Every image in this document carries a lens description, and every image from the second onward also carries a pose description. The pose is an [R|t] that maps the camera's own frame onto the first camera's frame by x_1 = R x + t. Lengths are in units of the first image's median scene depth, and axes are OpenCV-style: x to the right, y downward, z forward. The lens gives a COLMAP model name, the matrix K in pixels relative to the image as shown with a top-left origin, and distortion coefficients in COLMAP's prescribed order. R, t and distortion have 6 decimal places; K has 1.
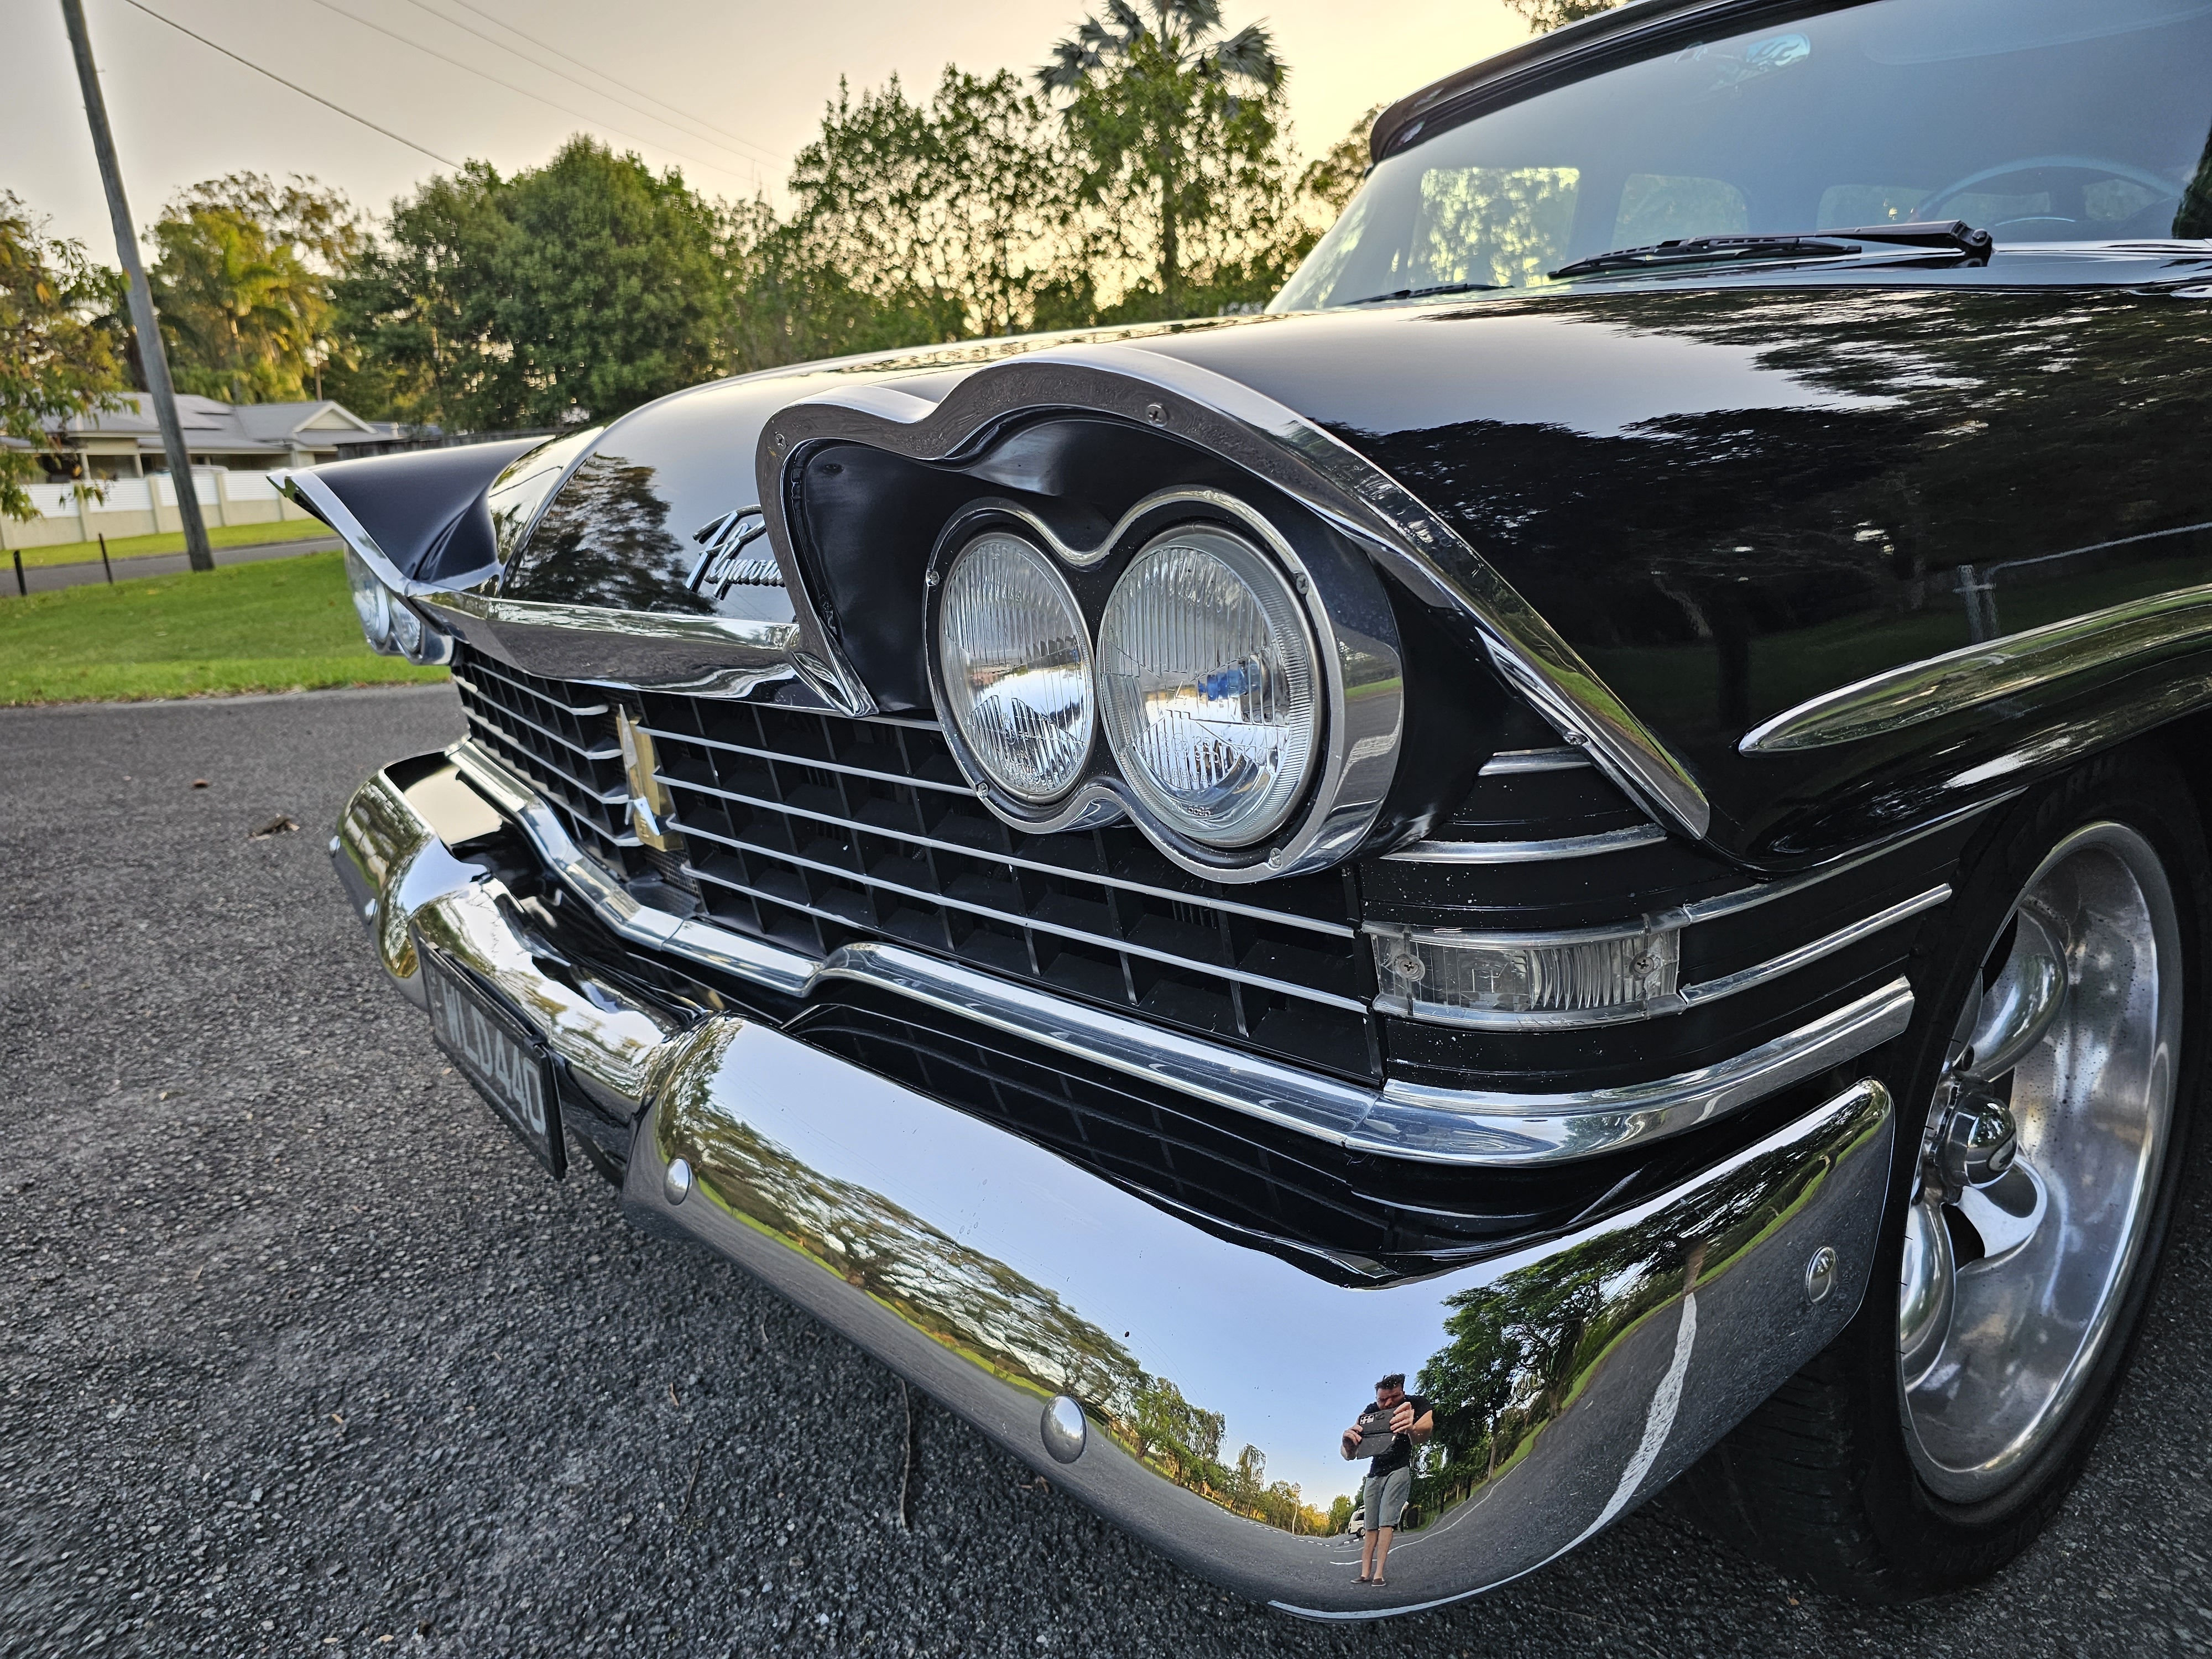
lens RADIAL K [[1512.5, 0, 1106.7], [0, 1512.5, 789.0], [0, 0, 1]] dist [0.041801, -0.034526]
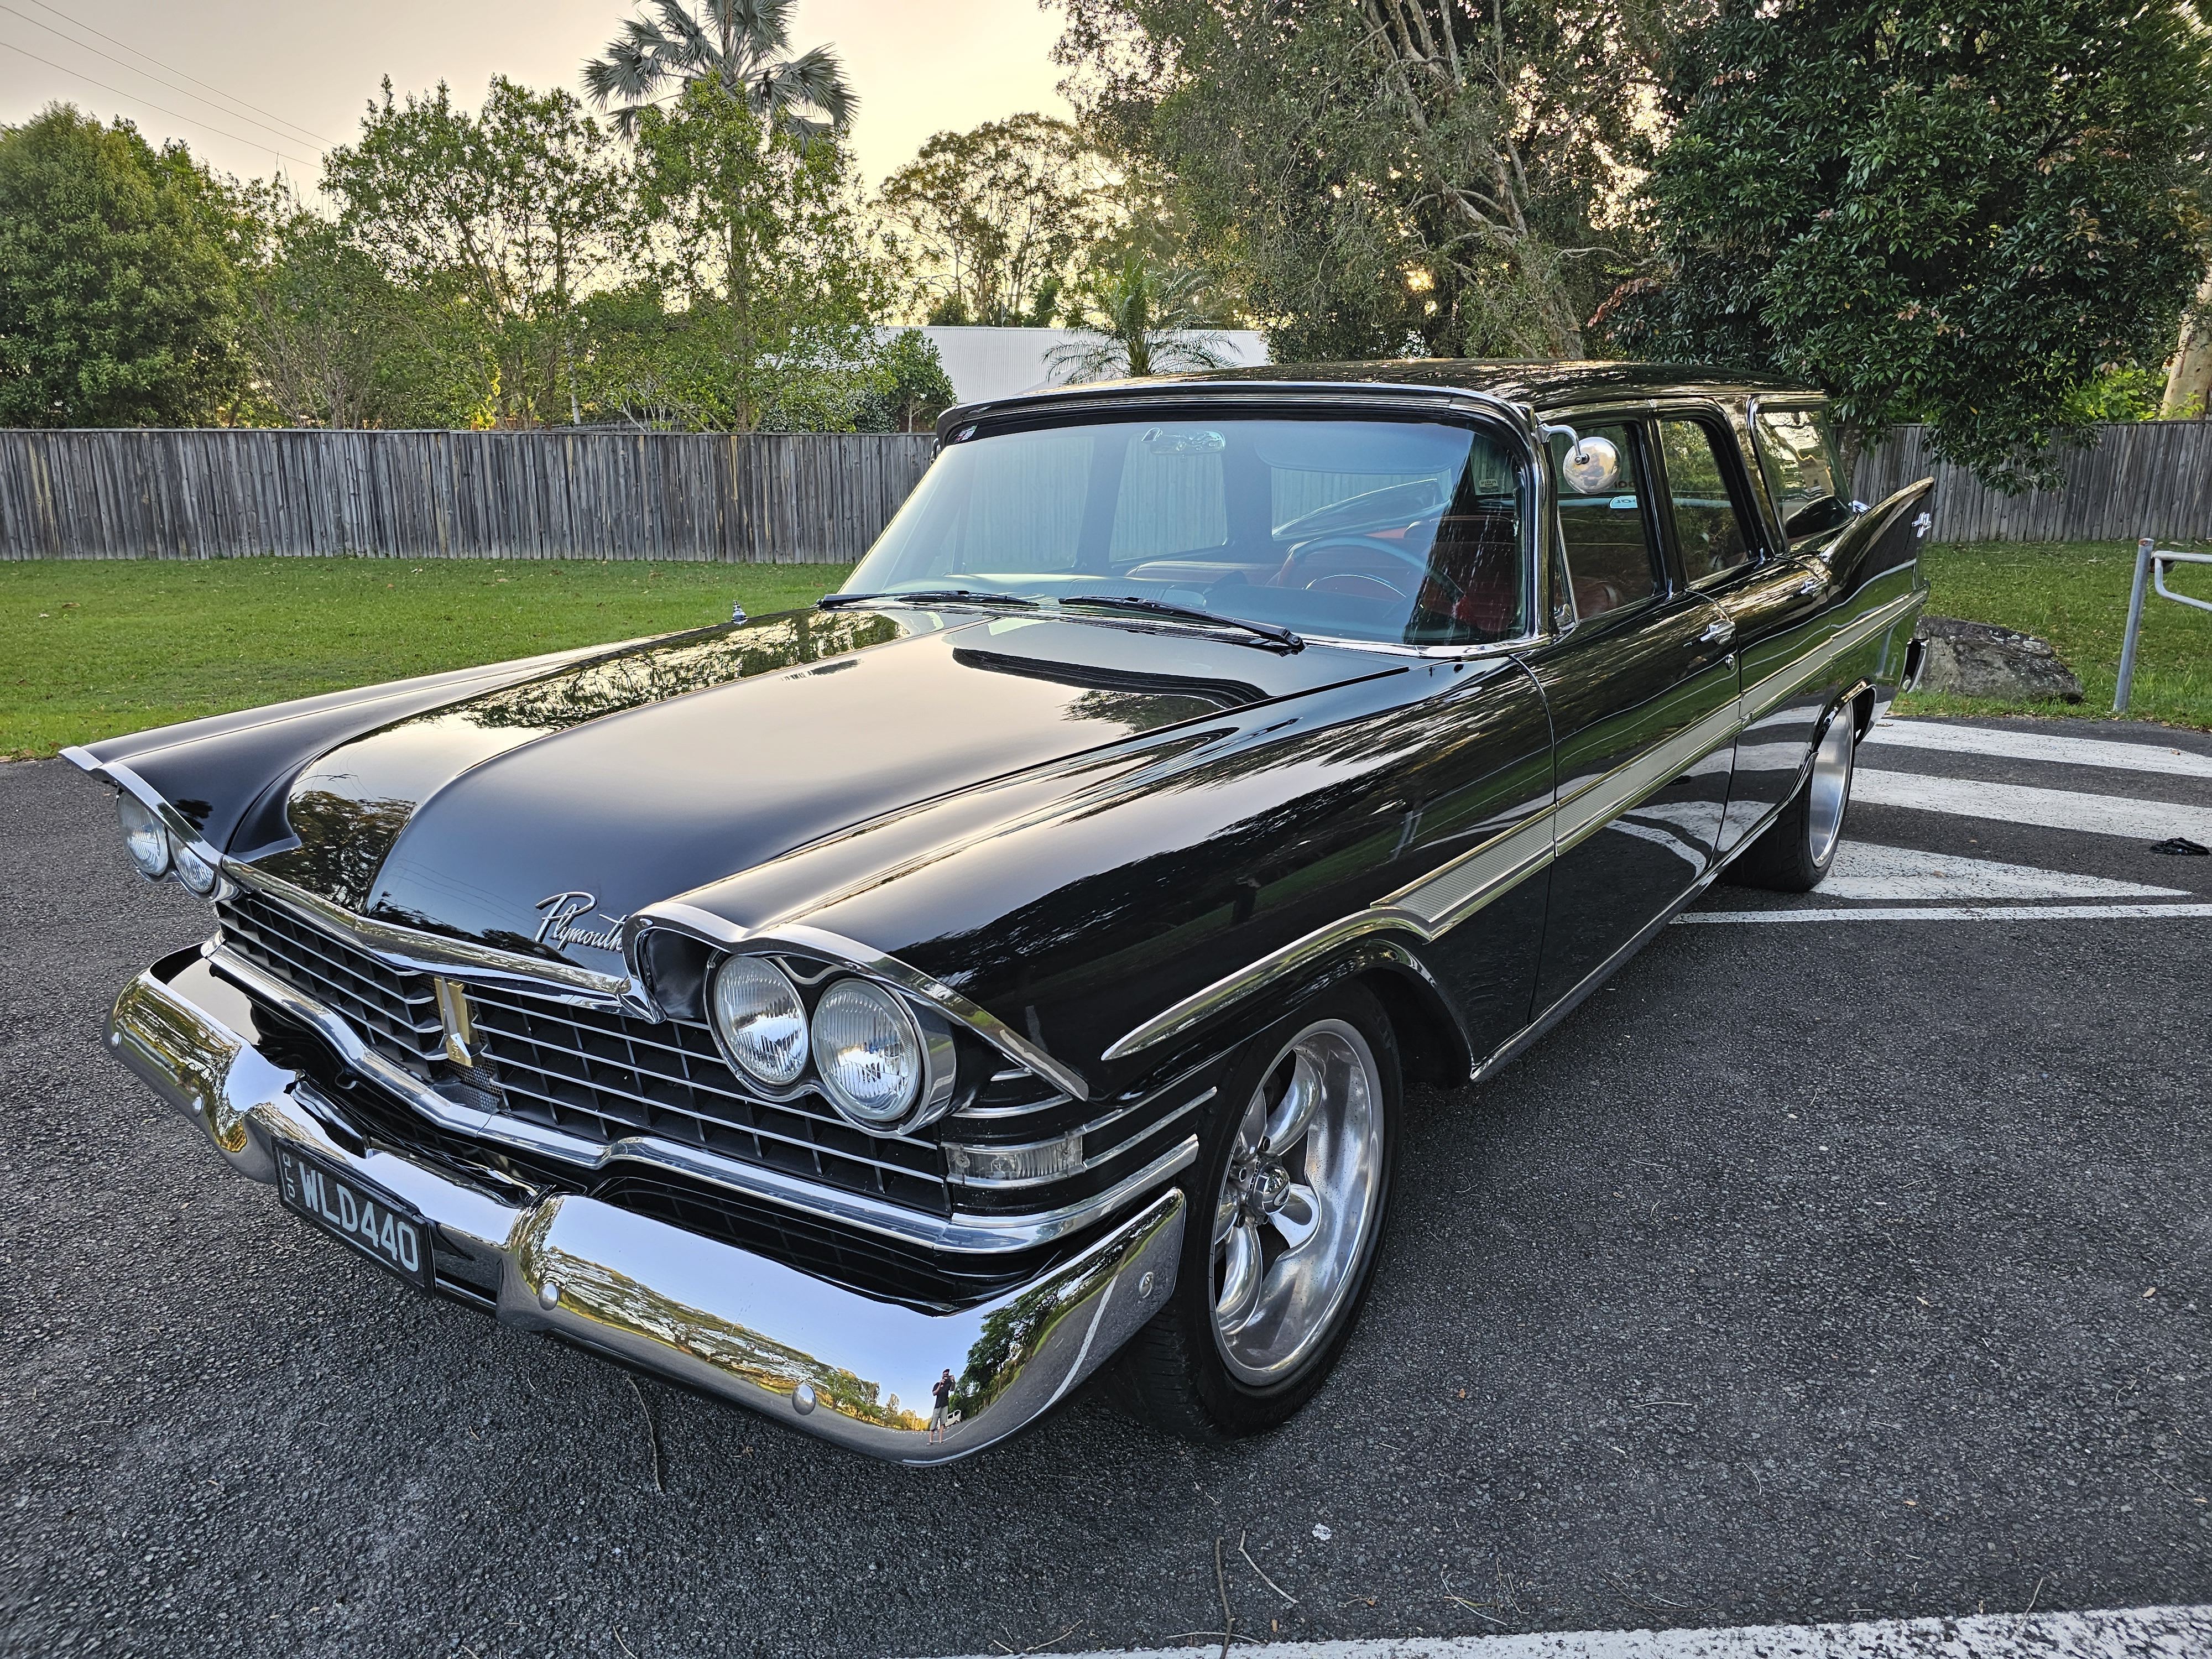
lens RADIAL K [[1512.5, 0, 1110.5], [0, 1512.5, 813.7], [0, 0, 1]] dist [0.041801, -0.034526]
pose [[0.961746, -0.023162, 0.272961, -0.094213], [0.019027, 0.999661, 0.017787, -0.224883], [-0.273280, -0.011913, 0.961861, -0.607102]]
